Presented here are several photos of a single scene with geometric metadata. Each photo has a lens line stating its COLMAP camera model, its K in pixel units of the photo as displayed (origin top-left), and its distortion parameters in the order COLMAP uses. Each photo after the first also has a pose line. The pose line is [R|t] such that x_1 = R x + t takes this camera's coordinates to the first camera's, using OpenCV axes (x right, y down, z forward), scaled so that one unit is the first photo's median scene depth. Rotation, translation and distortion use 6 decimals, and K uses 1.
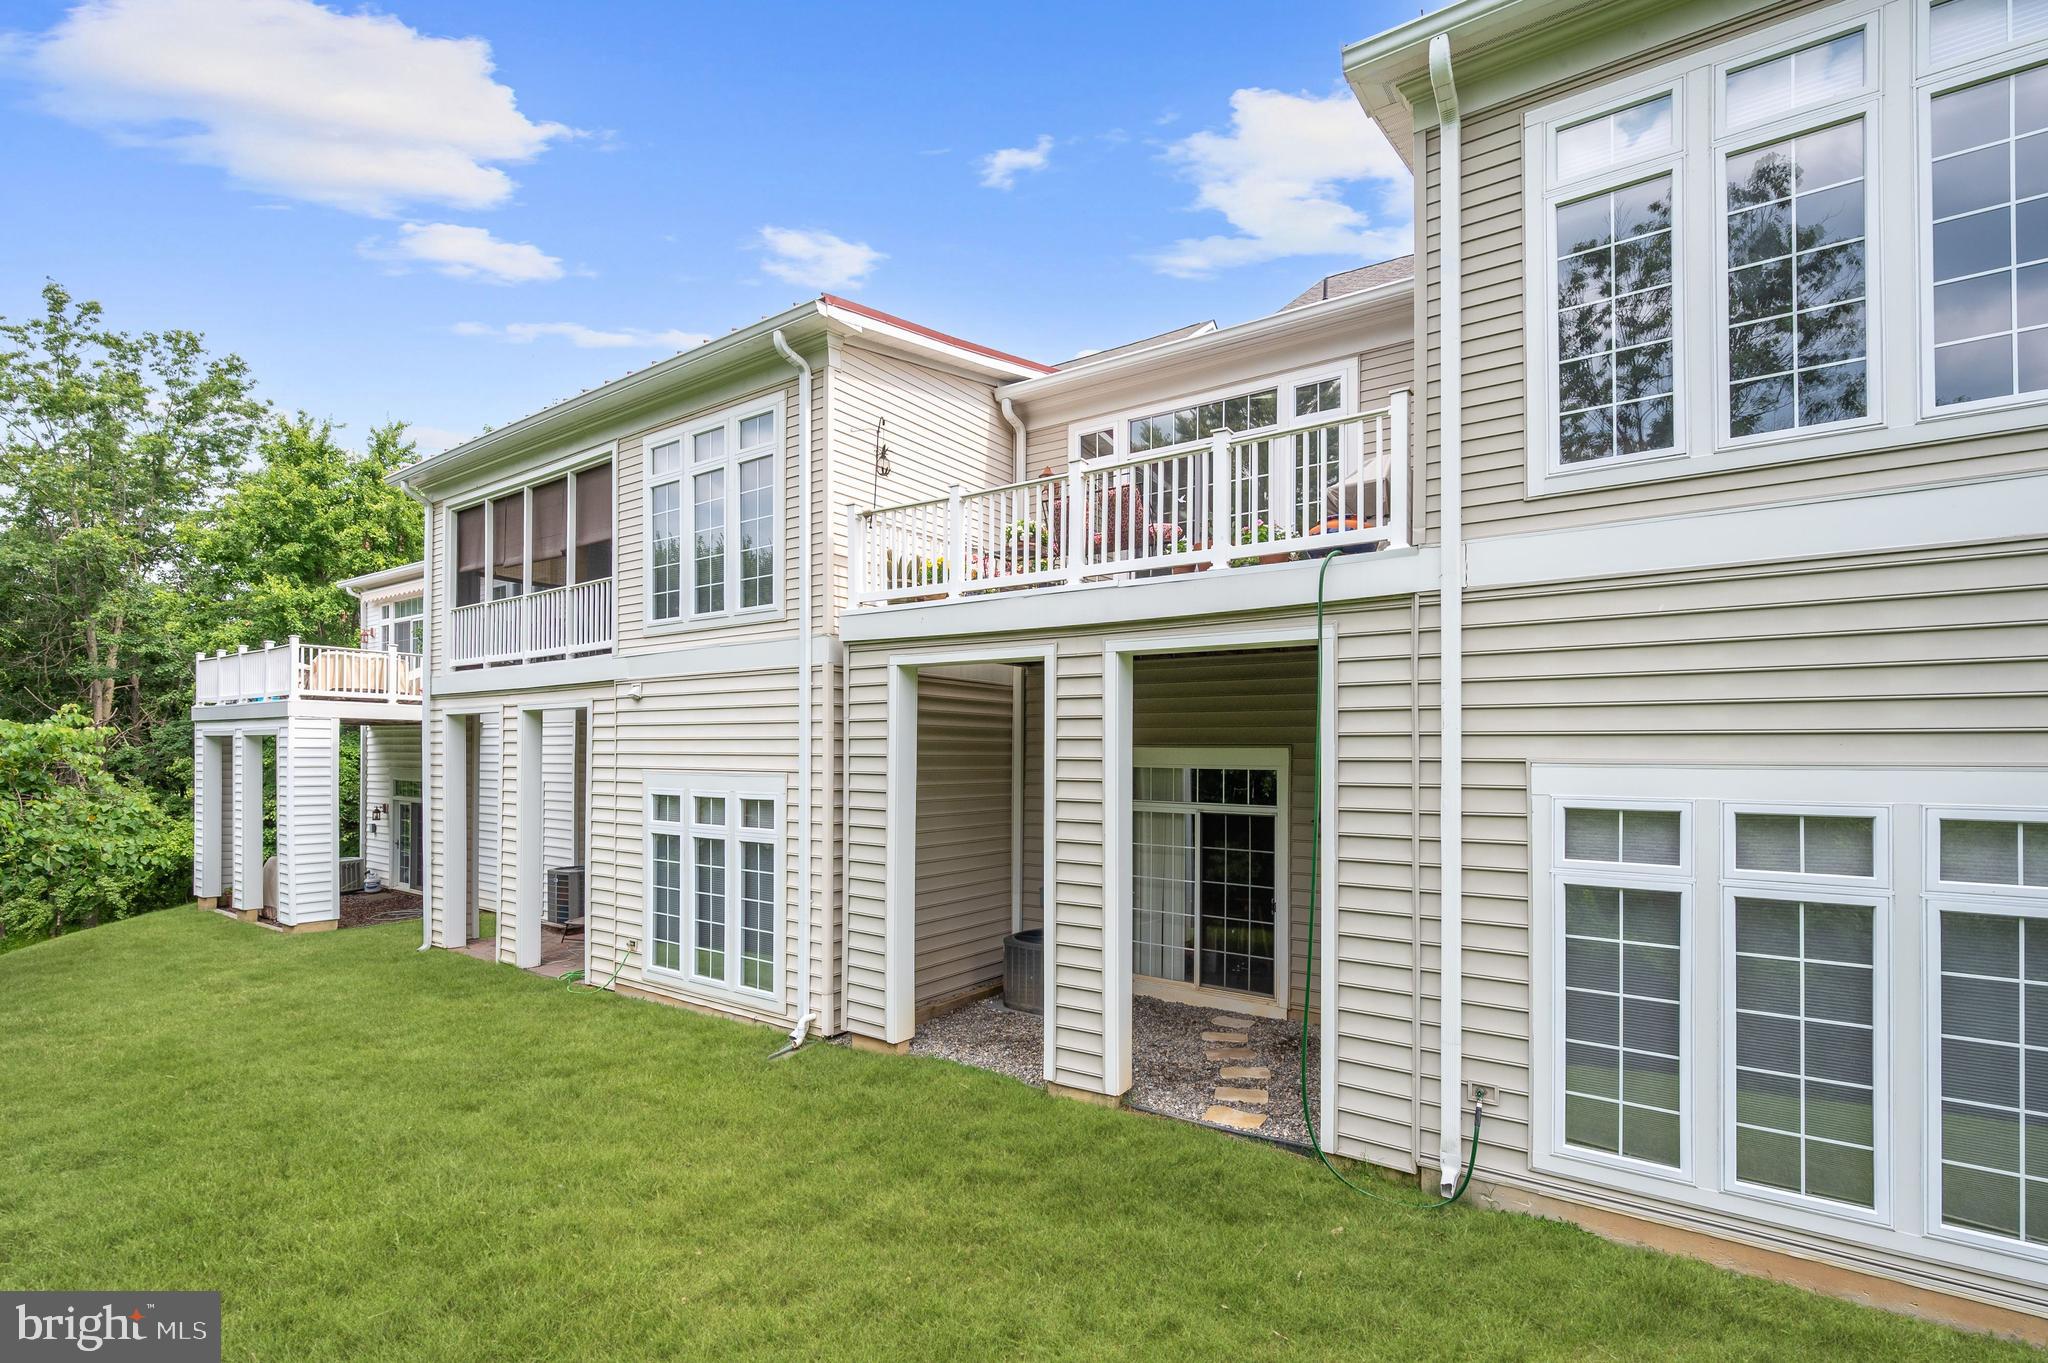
lens RADIAL K [[898.0, 0, 1018.4], [0, 898.0, 743.3], [0, 0, 1]] dist [0.000171, -0.000111]
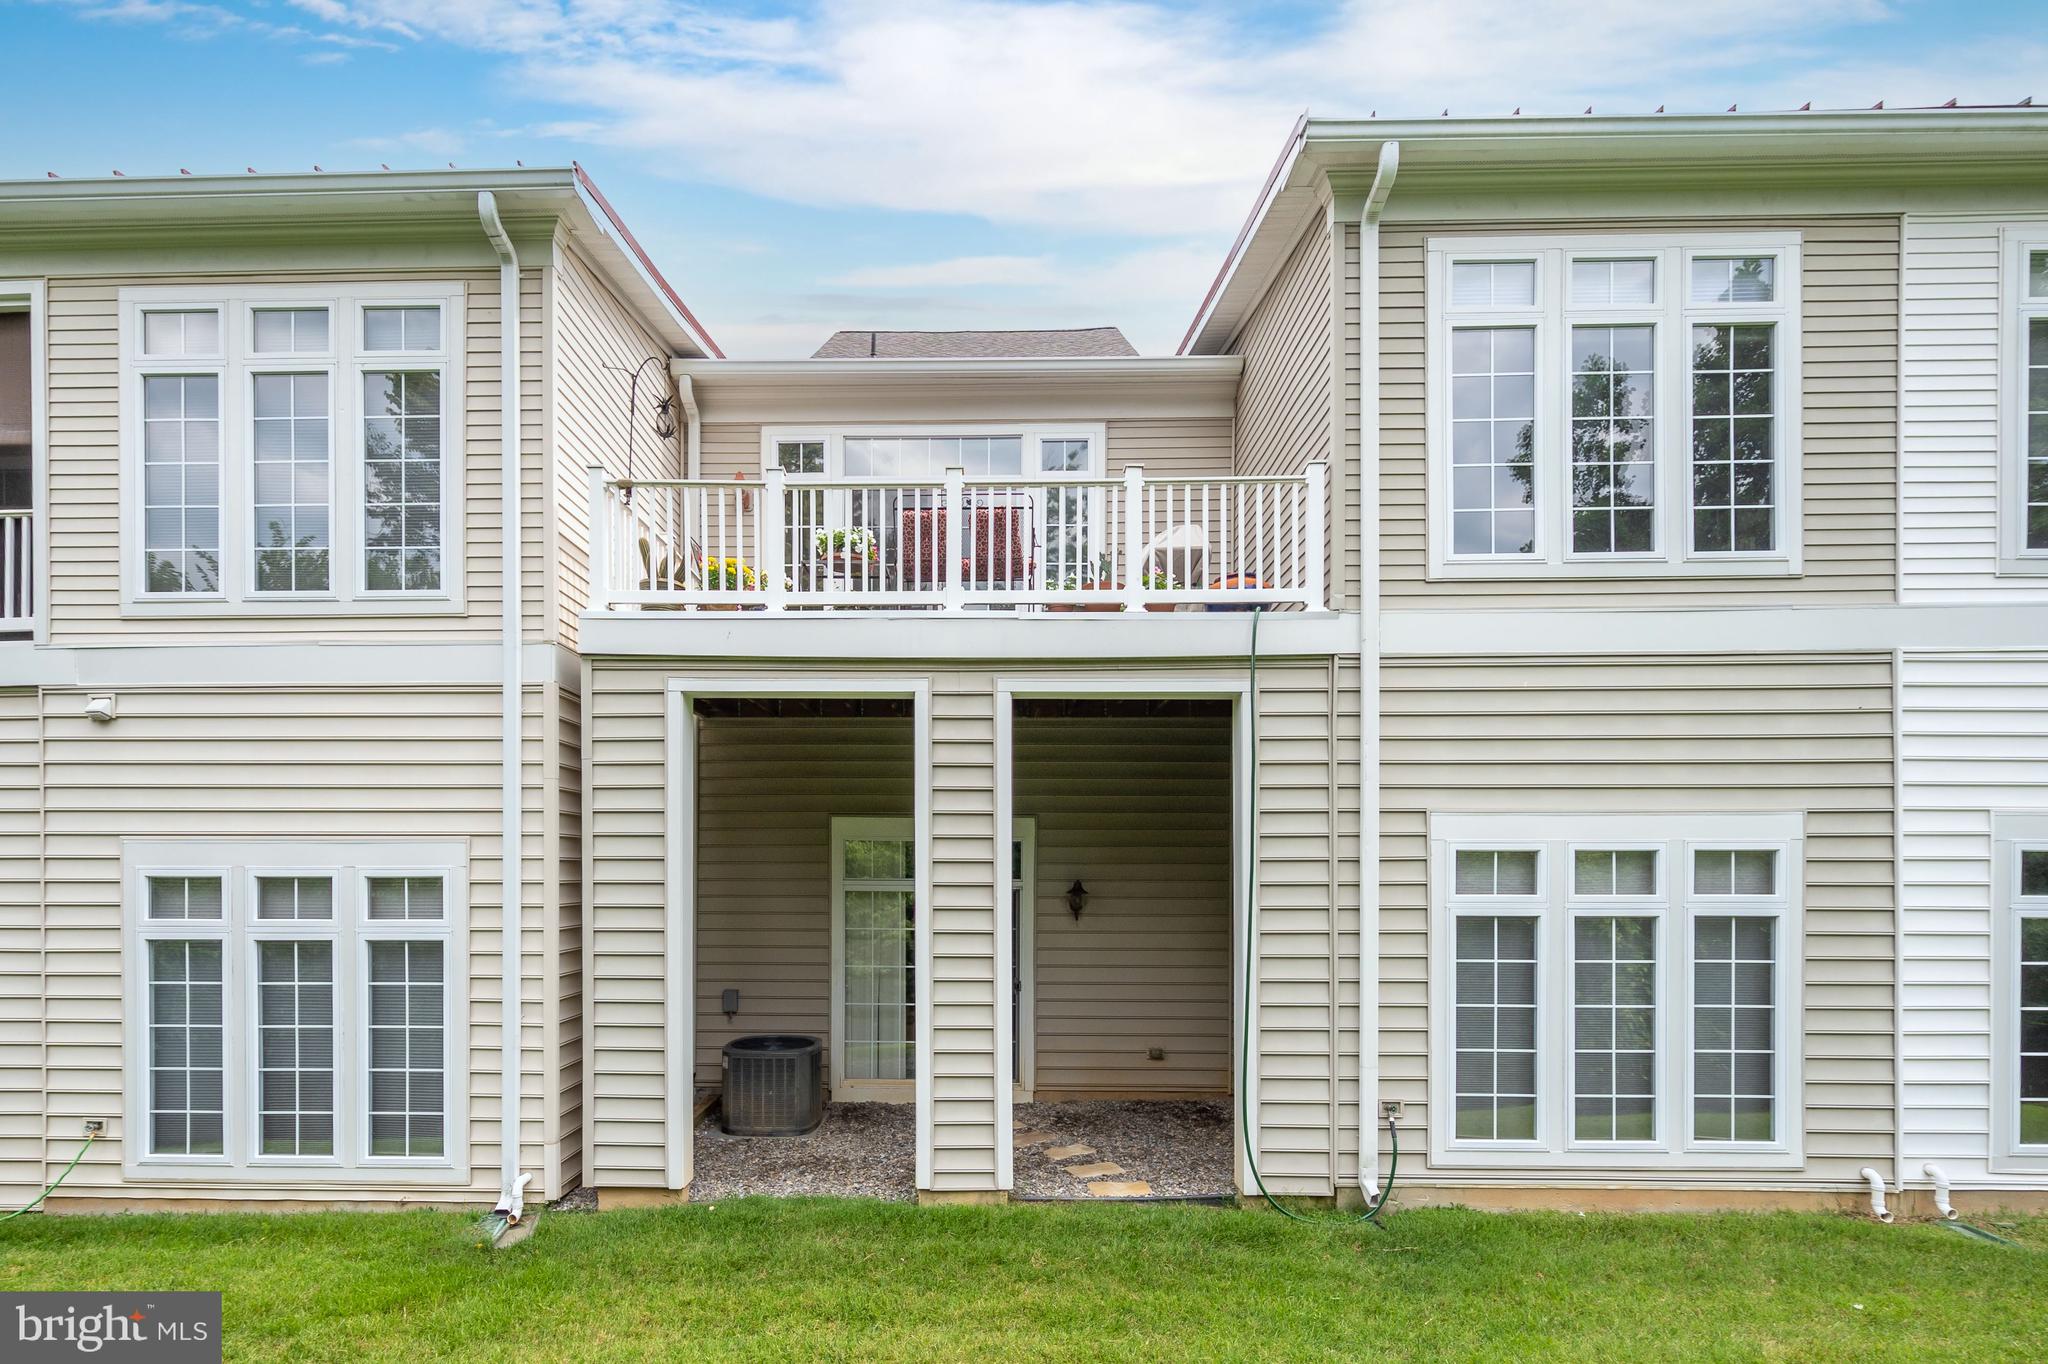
lens RADIAL K [[898.0, 0, 1022.6], [0, 898.0, 803.3], [0, 0, 1]] dist [0.000171, -0.000111]
pose [[0.838872, -0.002687, 0.544322, -0.362580], [-0.001435, 0.999973, 0.007149, 0.002188], [-0.544326, -0.006779, 0.838846, 0.242690]]
